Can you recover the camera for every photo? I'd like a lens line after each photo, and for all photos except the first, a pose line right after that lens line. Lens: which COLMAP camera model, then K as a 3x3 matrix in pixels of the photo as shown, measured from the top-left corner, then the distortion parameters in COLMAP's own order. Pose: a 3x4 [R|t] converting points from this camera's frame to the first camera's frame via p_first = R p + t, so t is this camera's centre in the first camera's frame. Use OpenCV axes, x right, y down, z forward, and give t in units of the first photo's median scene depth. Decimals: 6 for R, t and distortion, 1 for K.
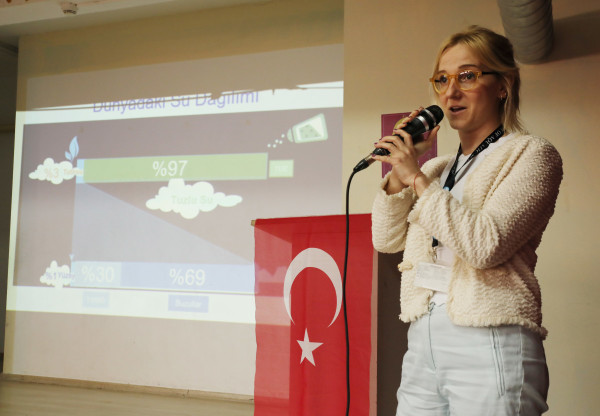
lens RADIAL K [[694.6, 0, 299.9], [0, 694.6, 206.9], [0, 0, 1]] dist [-0.002074, 0.000000]
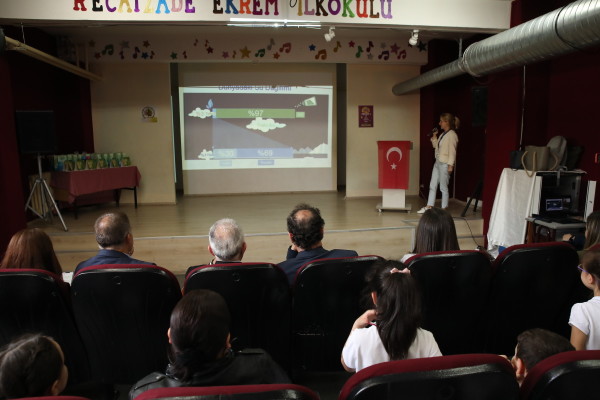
lens RADIAL K [[408.9, 0, 299.2], [0, 408.9, 199.5], [0, 0, 1]] dist [-0.099378, 0.016112]
pose [[0.873411, -0.098428, 0.476934, -0.823601], [-0.013326, 0.974164, 0.225450, -0.087452], [-0.486802, -0.203266, 0.849533, -0.490885]]
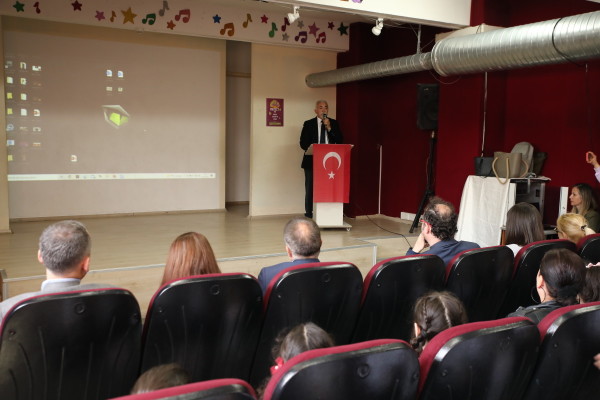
lens RADIAL K [[623.3, 0, 300.2], [0, 623.3, 202.3], [0, 0, 1]] dist [-0.031222, 0.000000]
pose [[0.600495, -0.082477, 0.795364, -1.255802], [-0.073412, 0.984780, 0.157544, -0.084246], [-0.796252, -0.152993, 0.585300, -0.423538]]
